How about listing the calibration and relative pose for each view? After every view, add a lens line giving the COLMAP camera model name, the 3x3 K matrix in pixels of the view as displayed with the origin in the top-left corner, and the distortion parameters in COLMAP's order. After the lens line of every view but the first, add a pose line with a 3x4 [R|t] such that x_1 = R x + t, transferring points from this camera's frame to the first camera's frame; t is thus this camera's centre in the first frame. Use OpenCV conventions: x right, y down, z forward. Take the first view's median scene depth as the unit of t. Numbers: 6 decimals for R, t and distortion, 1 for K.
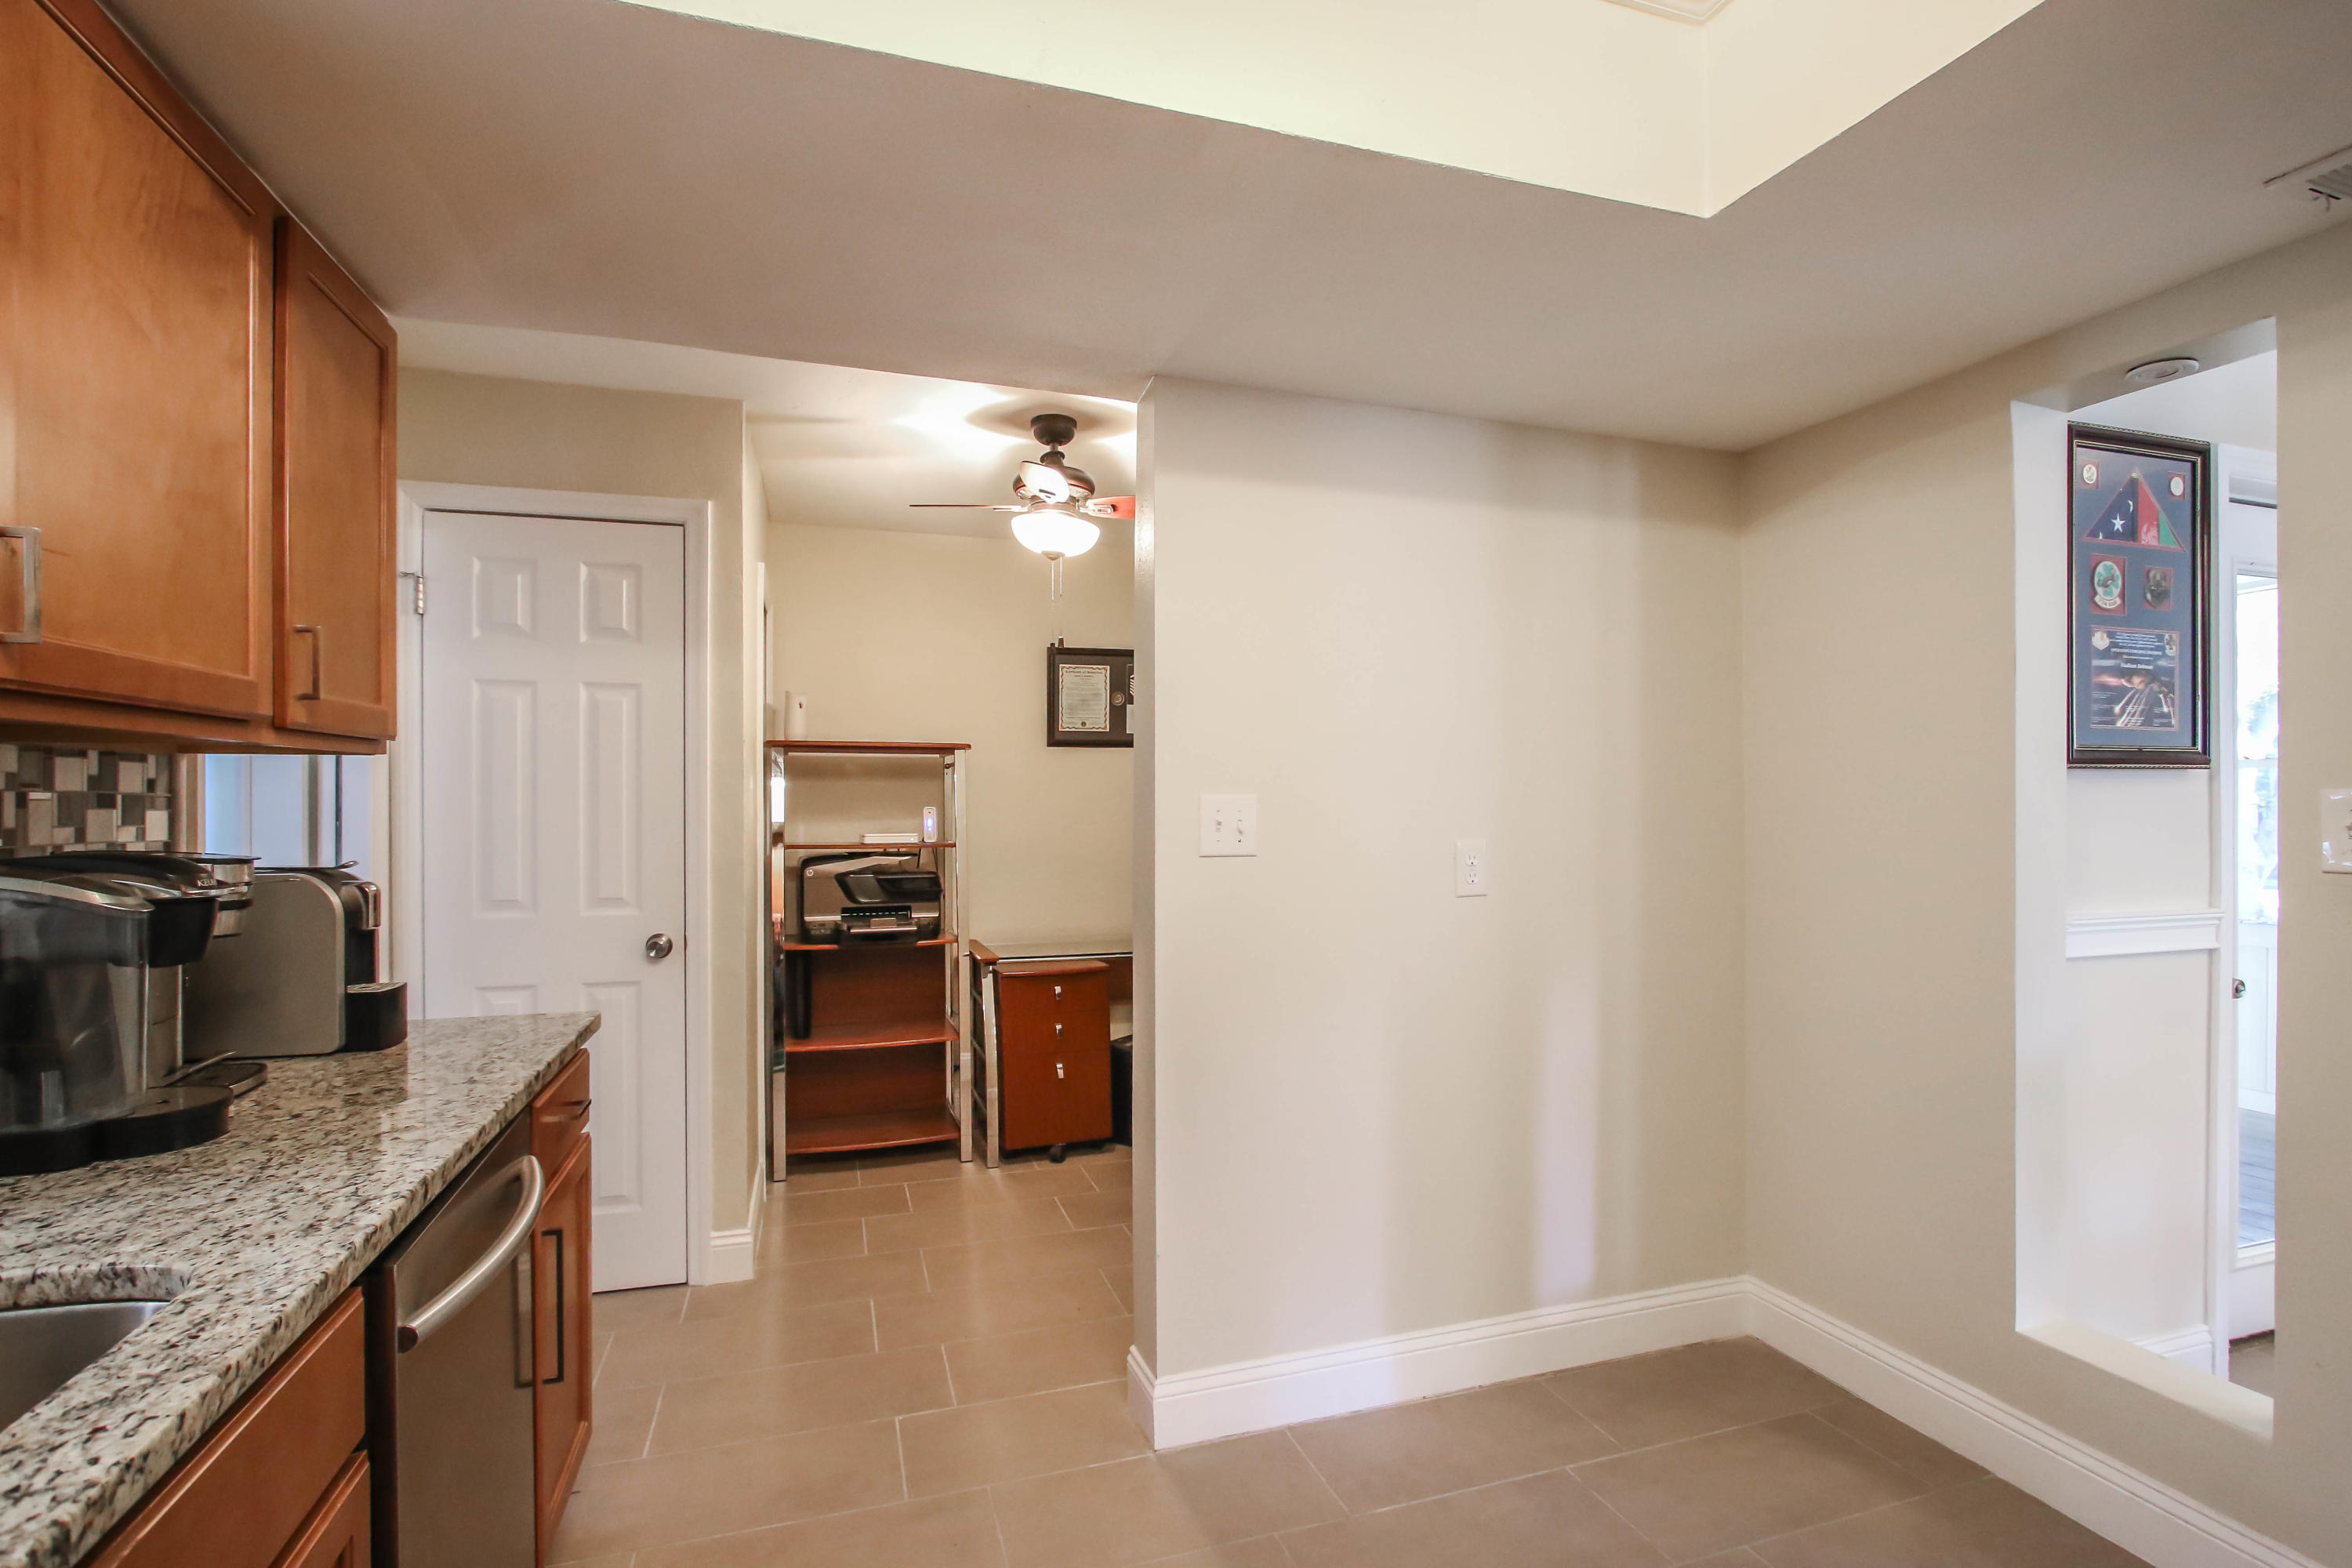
lens RADIAL K [[1094.8, 0, 1191.5], [0, 1094.8, 820.0], [0, 0, 1]] dist [-0.002973, -0.000353]
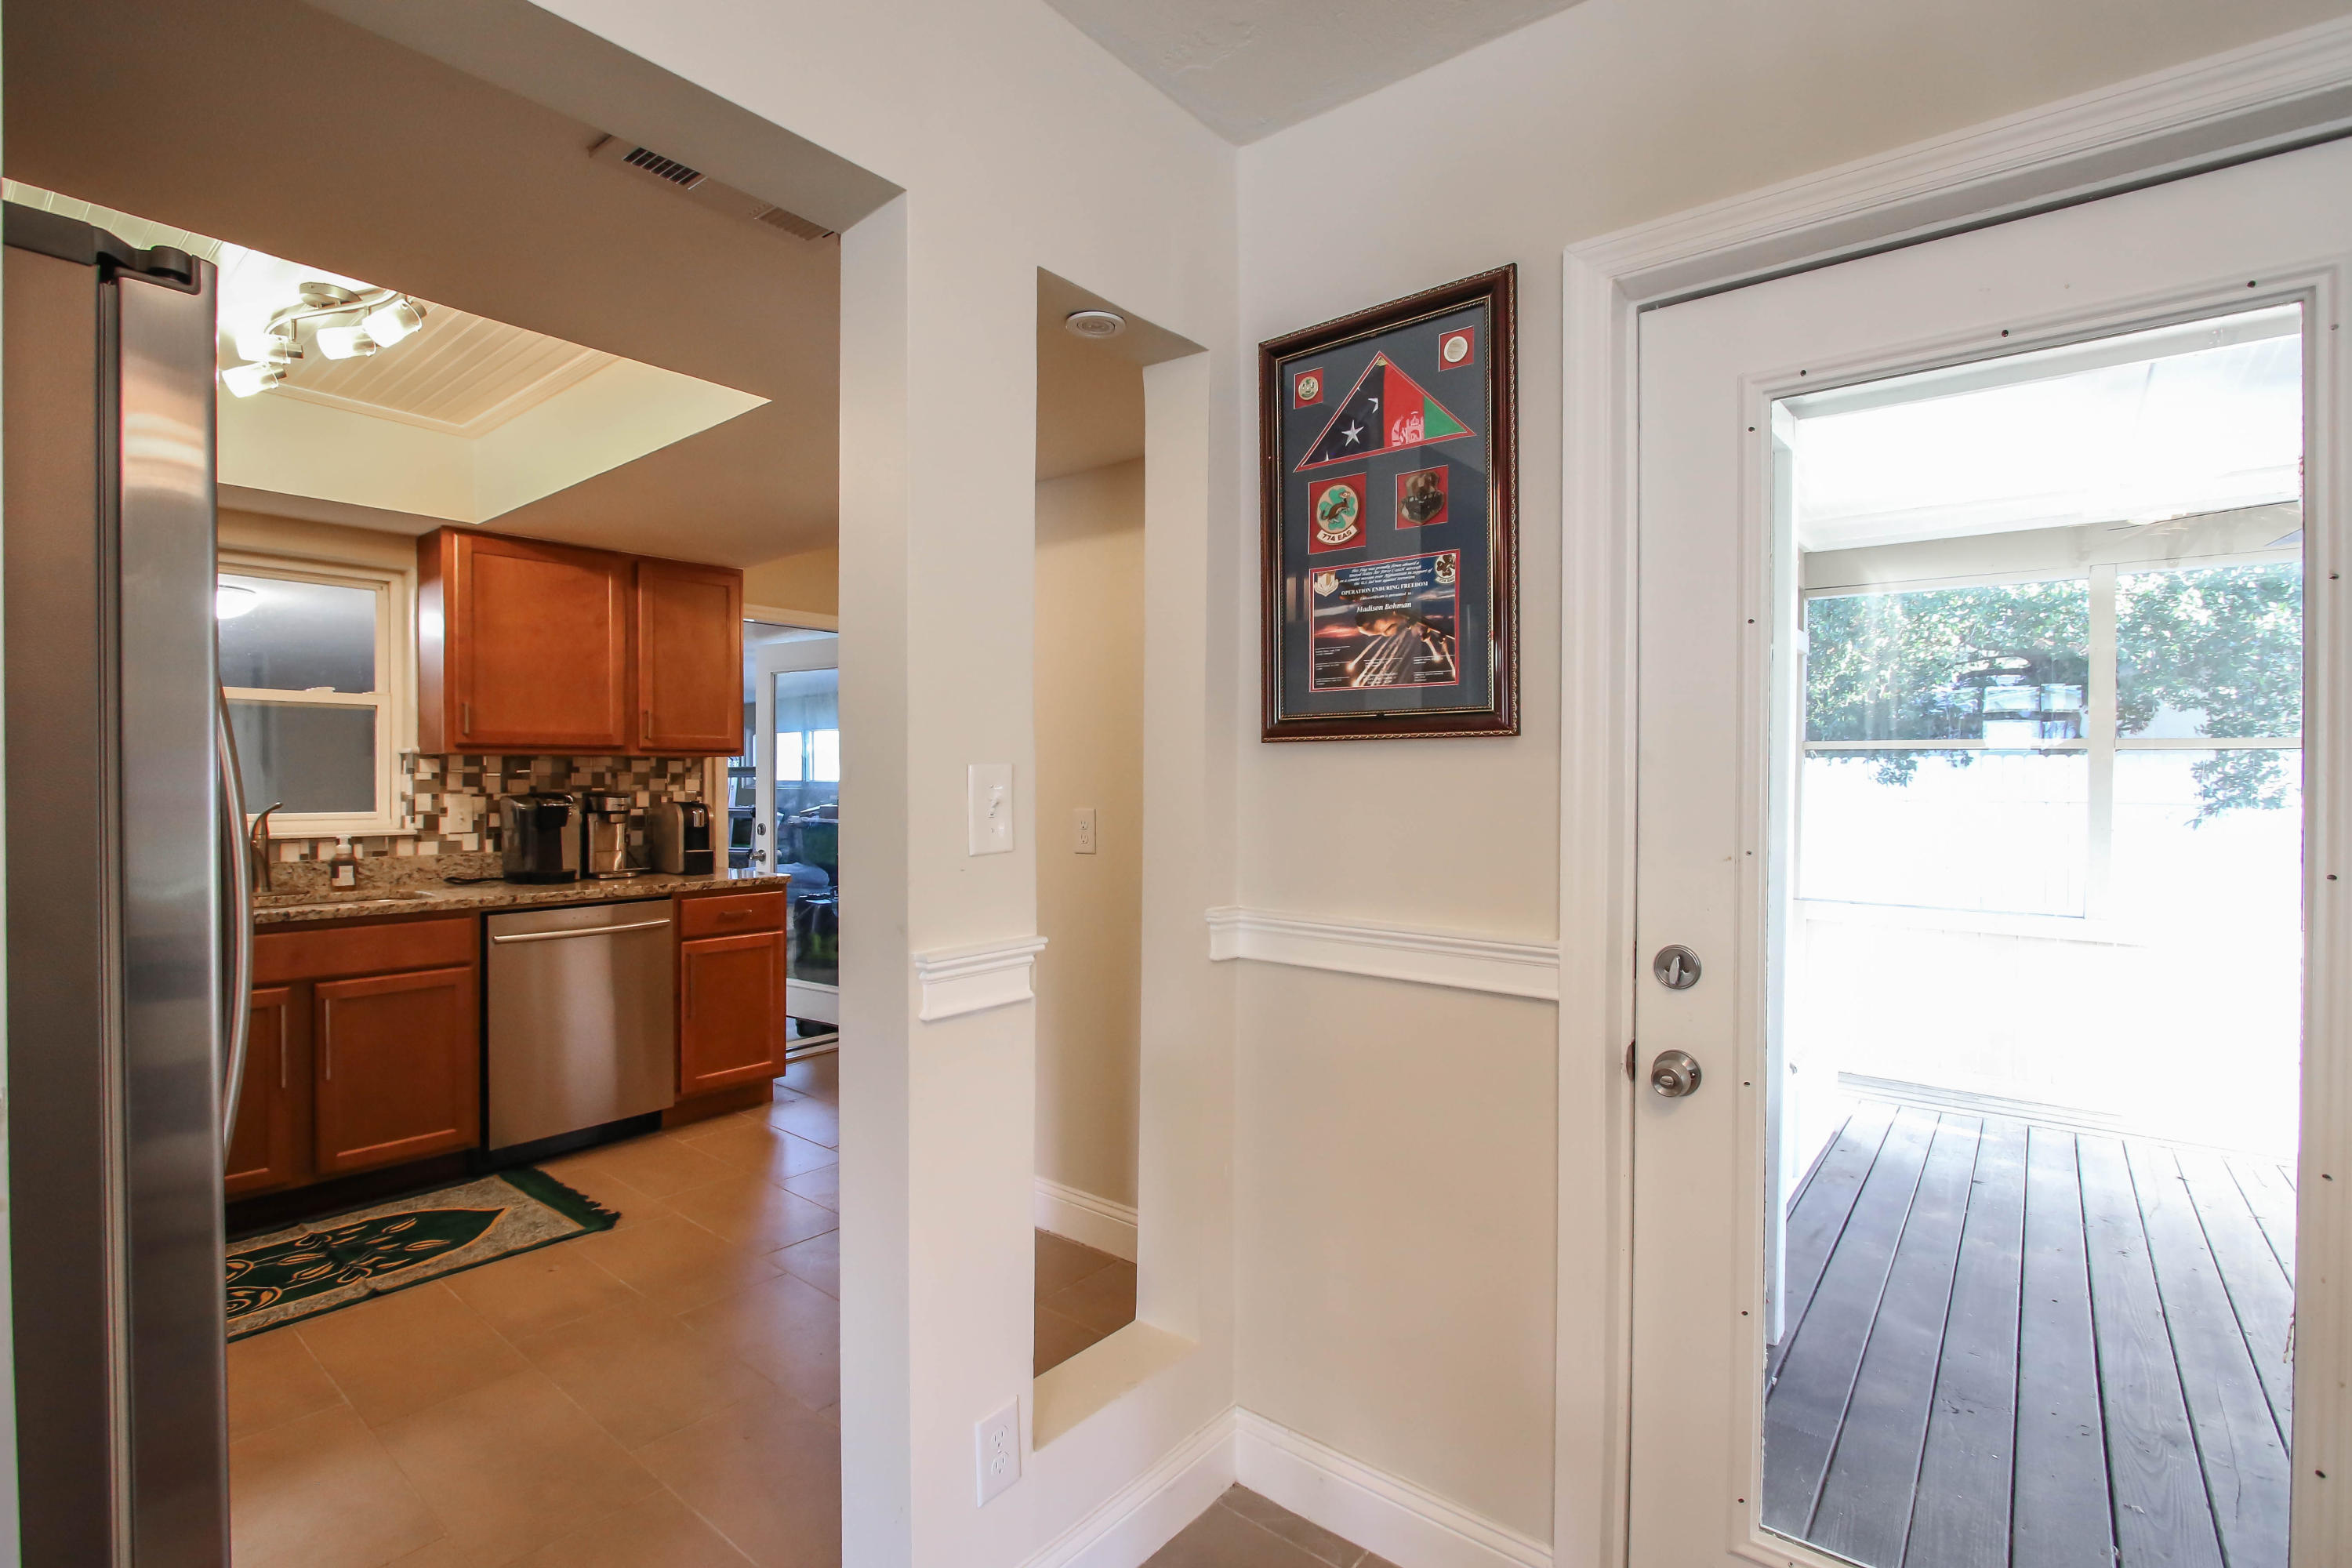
lens RADIAL K [[1063.6, 0, 1189.4], [0, 1063.6, 787.5], [0, 0, 1]] dist [-0.003599, -0.000836]
pose [[0.539187, 0.011975, -0.842101, 1.436915], [-0.016474, 0.999858, 0.003671, -0.013624], [0.842025, 0.011893, 0.539308, 0.481454]]
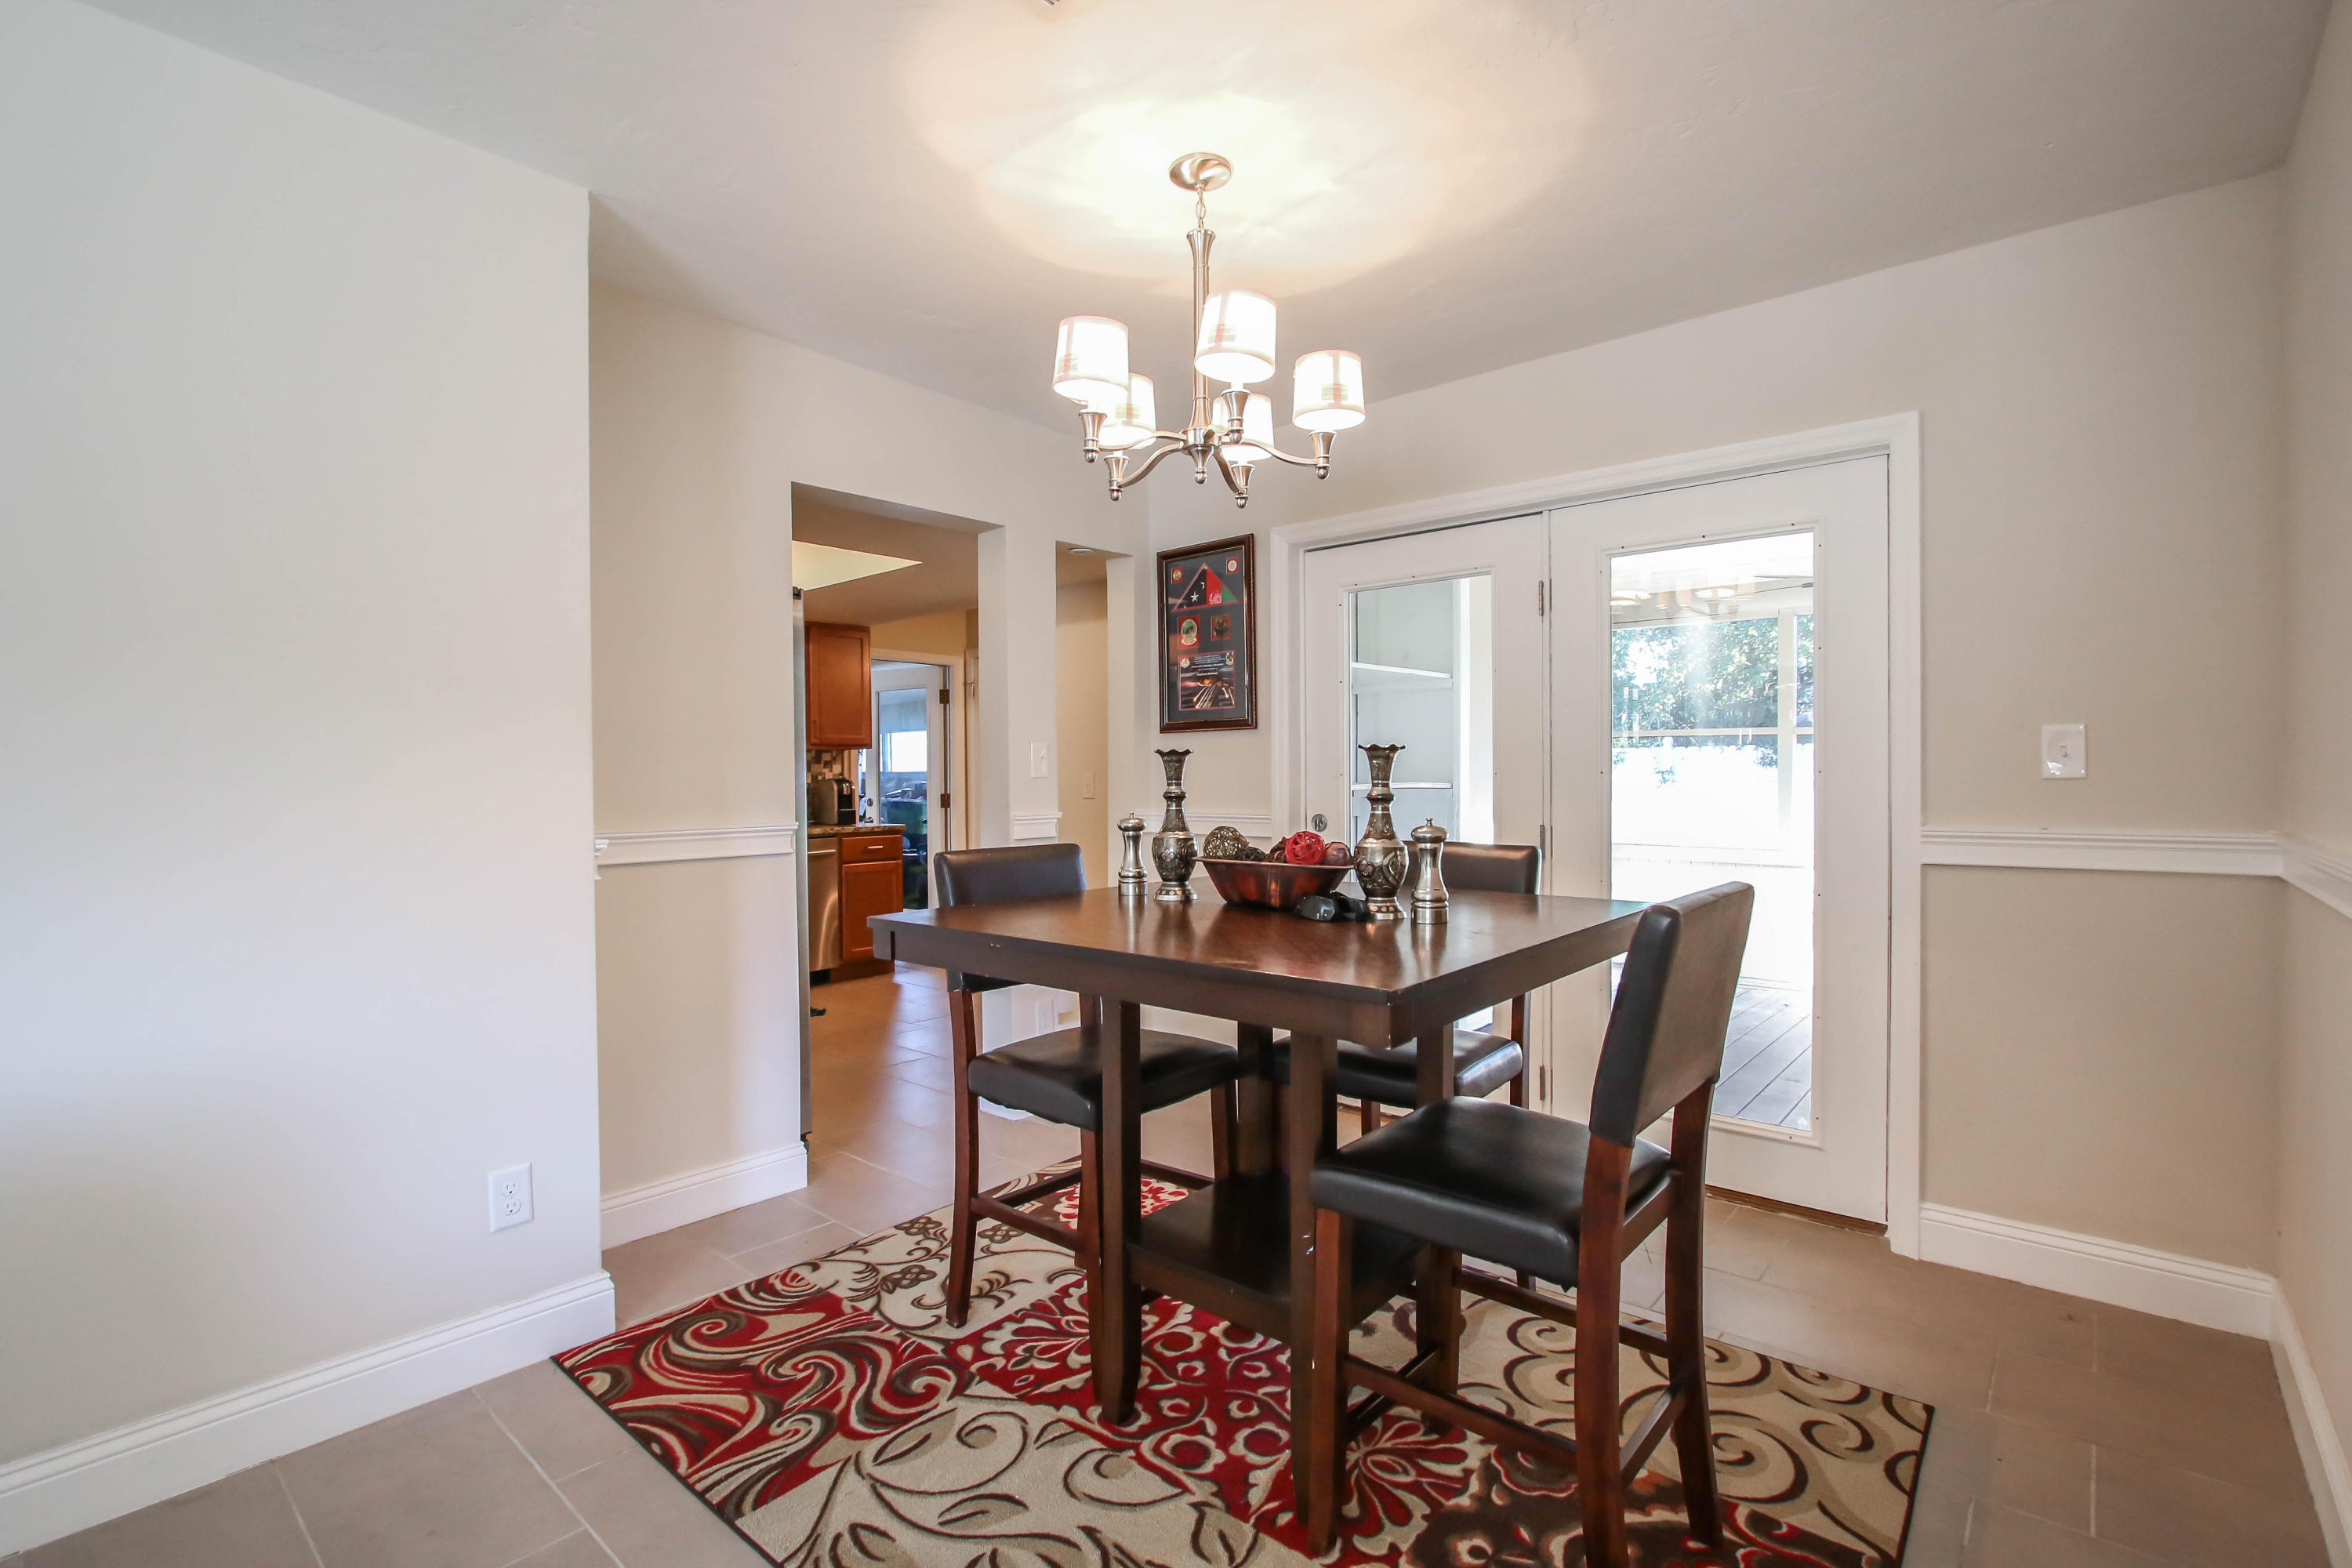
lens RADIAL K [[1084.6, 0, 1176.0], [0, 1084.6, 784.0], [0, 0, 1]] dist [-0.005738, -0.001127]
pose [[0.500289, 0.004752, -0.865845, 2.390125], [-0.007072, 0.999974, 0.001402, 0.037227], [0.865830, 0.005422, 0.500310, 0.070357]]
